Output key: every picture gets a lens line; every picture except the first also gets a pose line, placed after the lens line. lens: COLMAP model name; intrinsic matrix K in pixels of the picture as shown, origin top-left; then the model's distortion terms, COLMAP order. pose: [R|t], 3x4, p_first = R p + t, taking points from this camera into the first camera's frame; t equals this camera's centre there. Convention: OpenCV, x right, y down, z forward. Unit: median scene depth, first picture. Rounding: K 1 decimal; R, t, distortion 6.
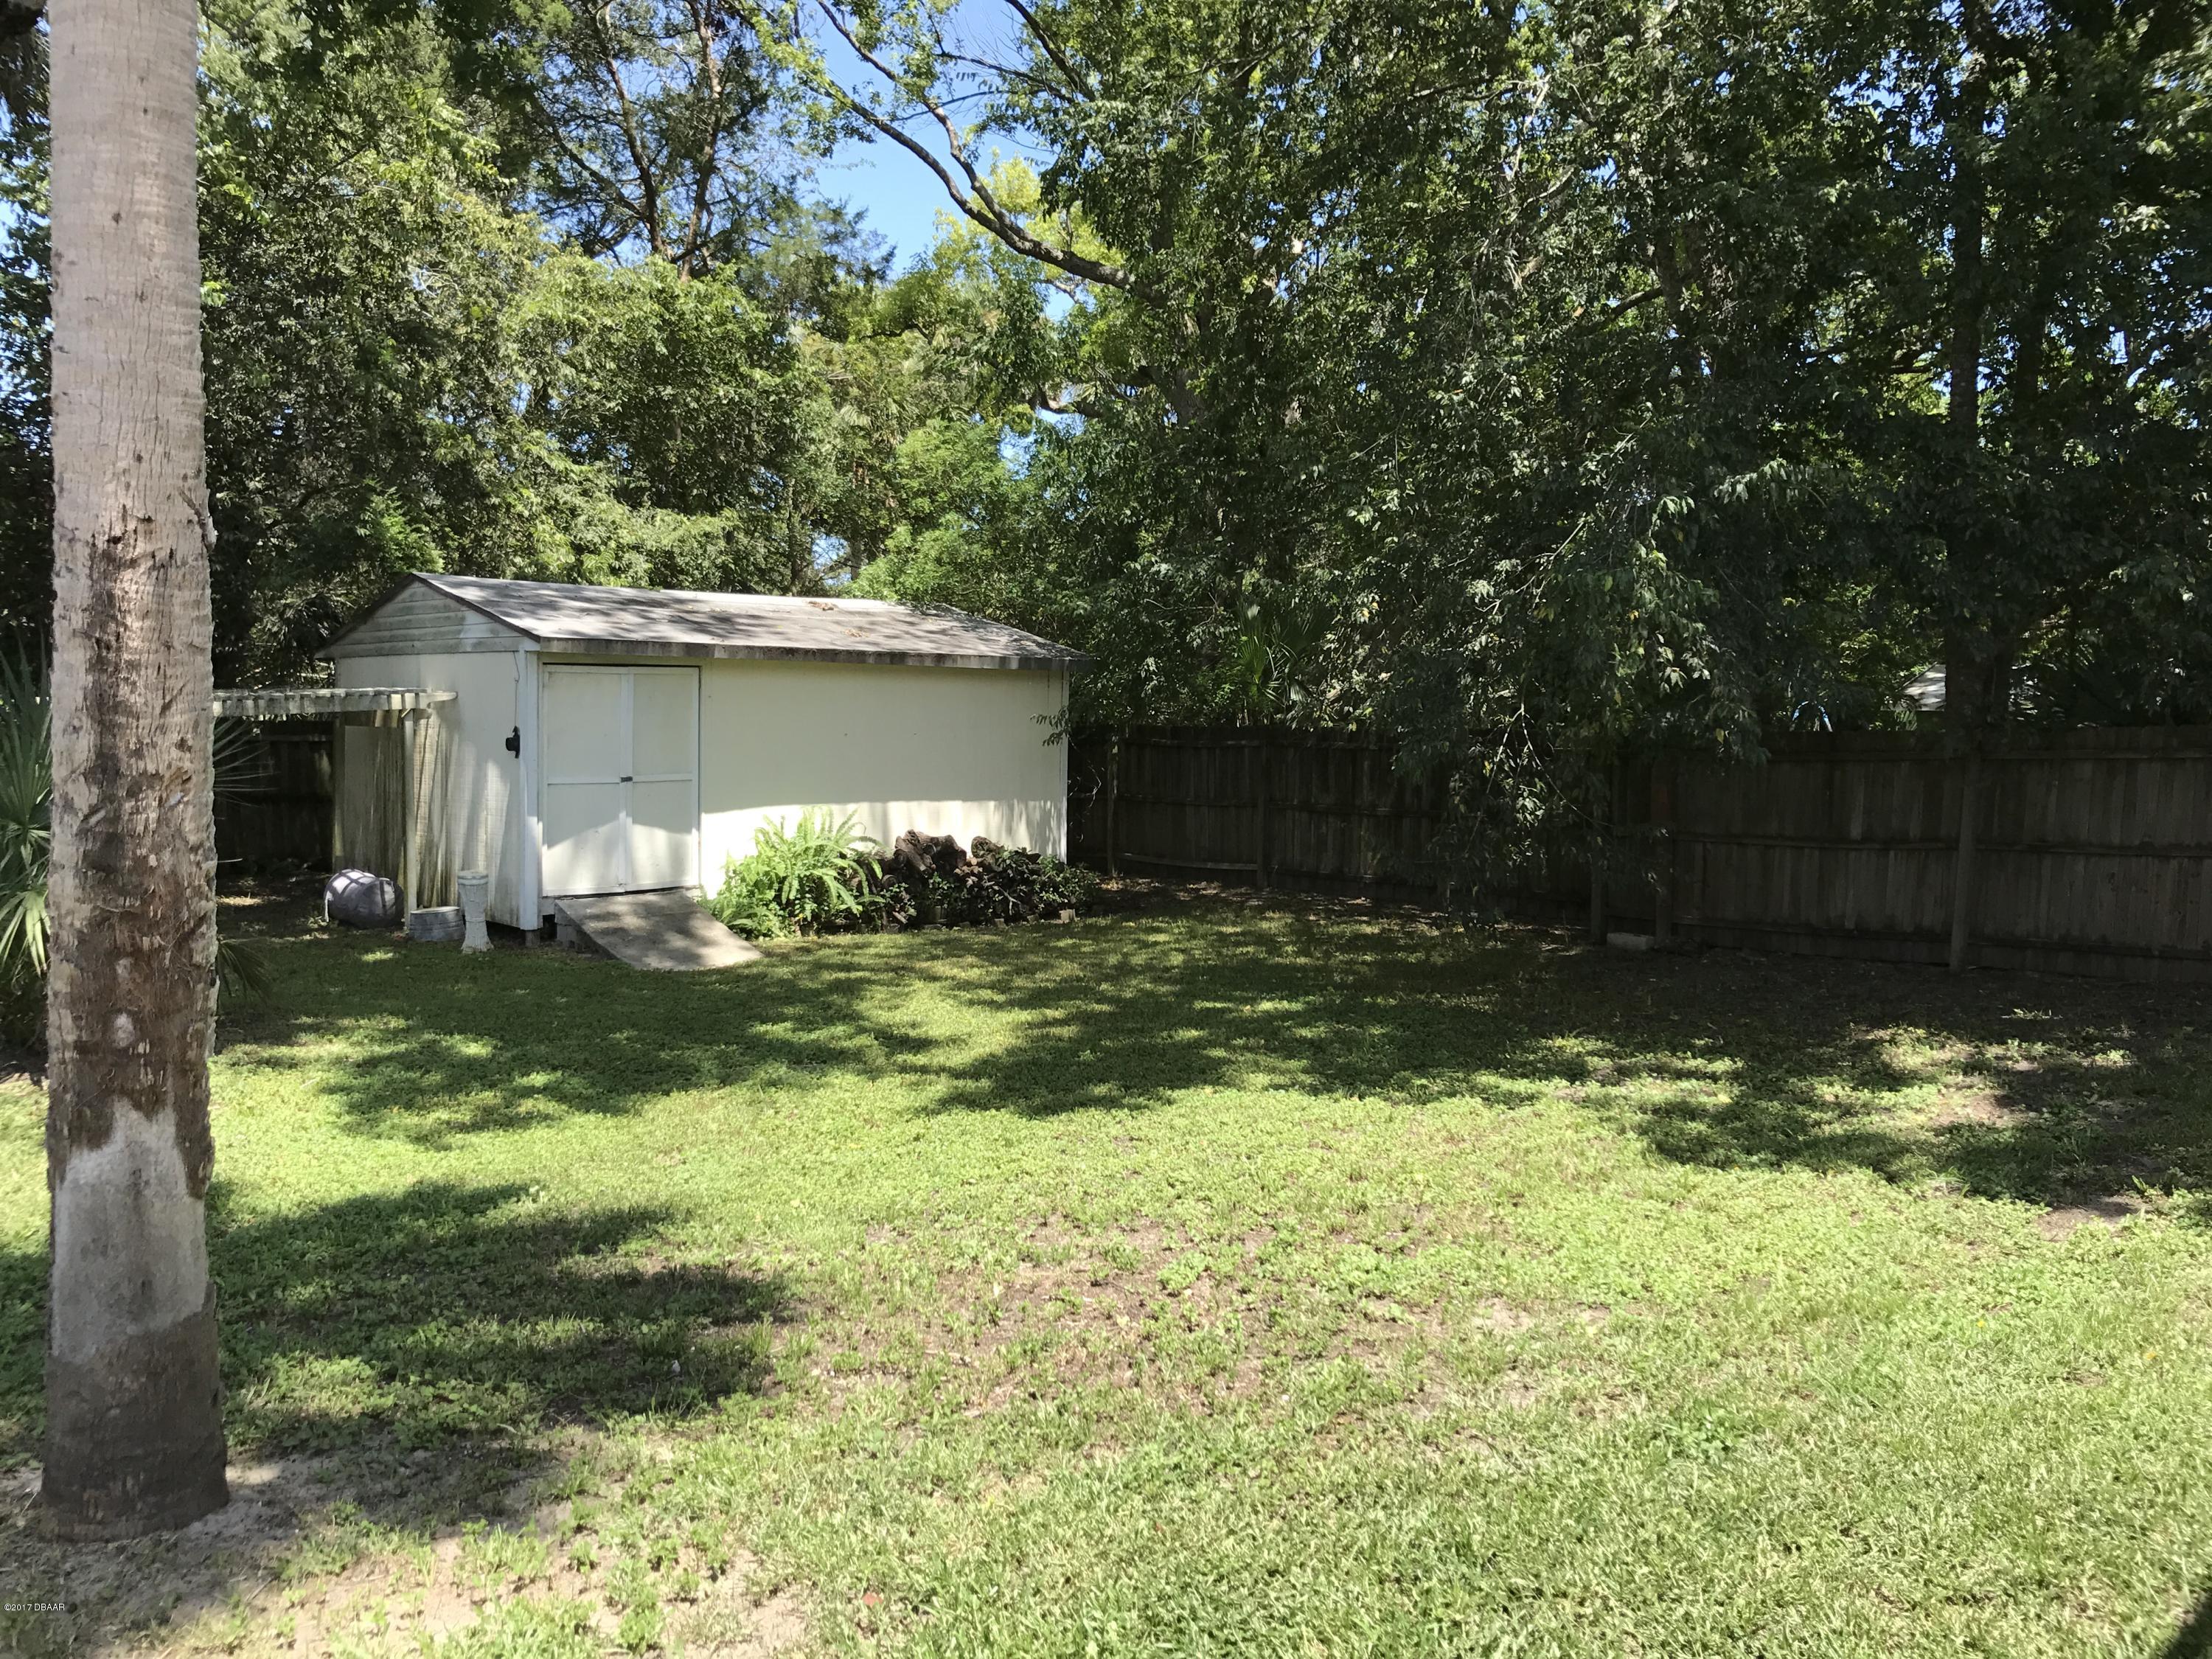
lens RADIAL K [[1805.6, 0, 1105.1], [0, 1805.6, 825.8], [0, 0, 1]] dist [0.003409, 0.013829]
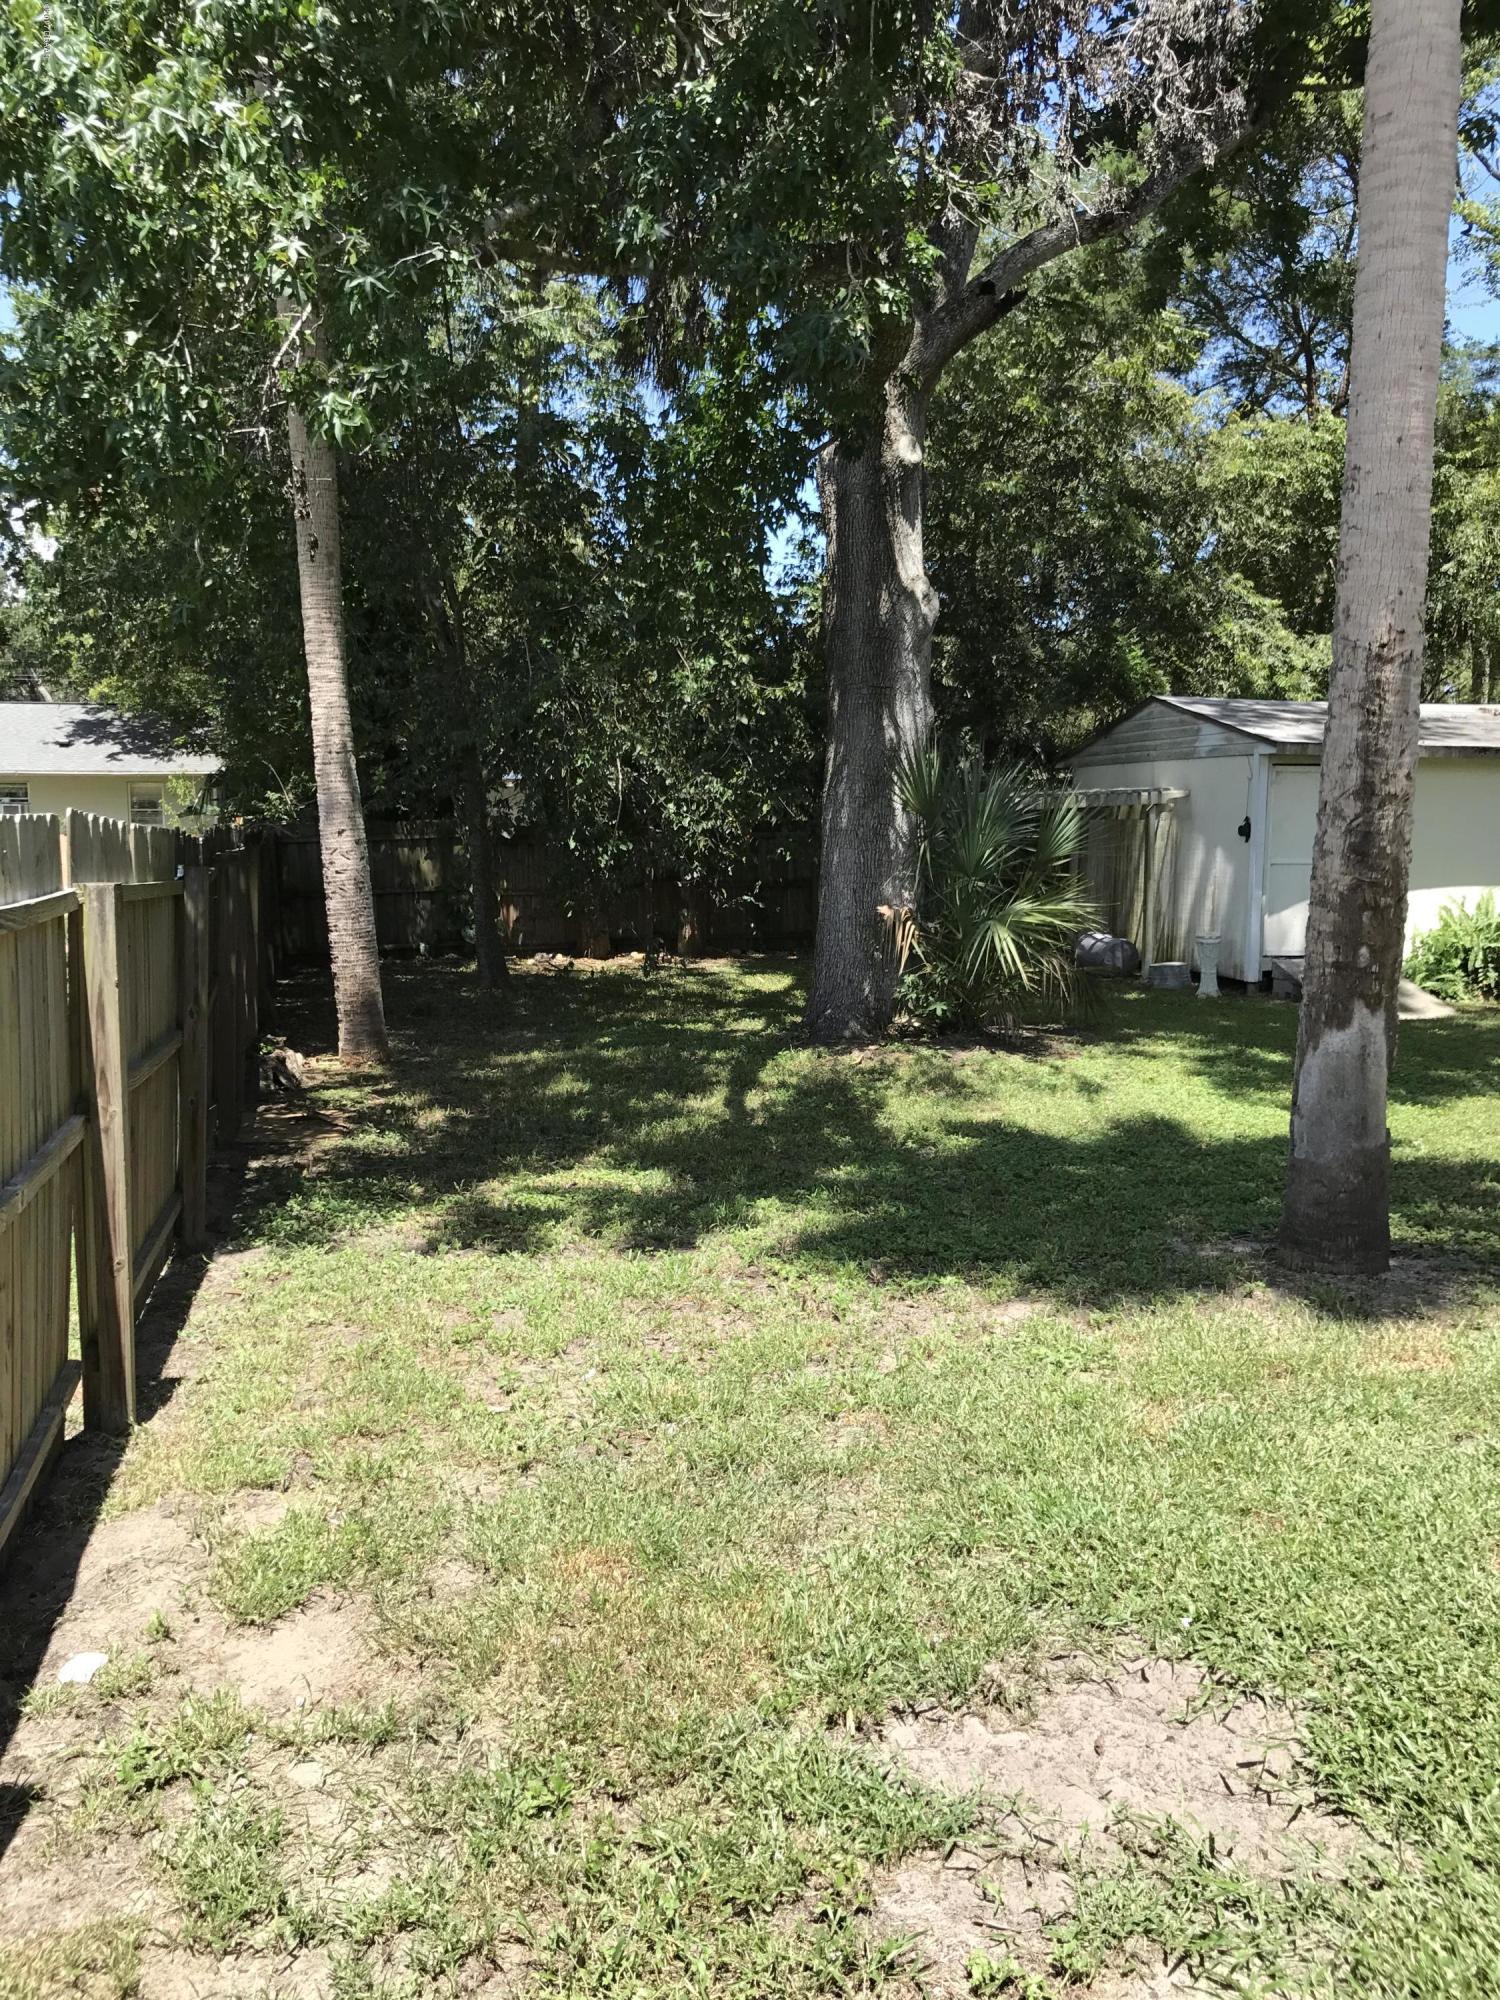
lens RADIAL K [[1632.5, 0, 750.3], [0, 1632.5, 1003.1], [0, 0, 1]] dist [0.003409, 0.013829]
pose [[0.879438, 0.051440, -0.473225, -0.086514], [-0.031390, 0.998247, 0.050175, 0.025595], [0.474976, -0.029271, 0.879512, -0.136027]]
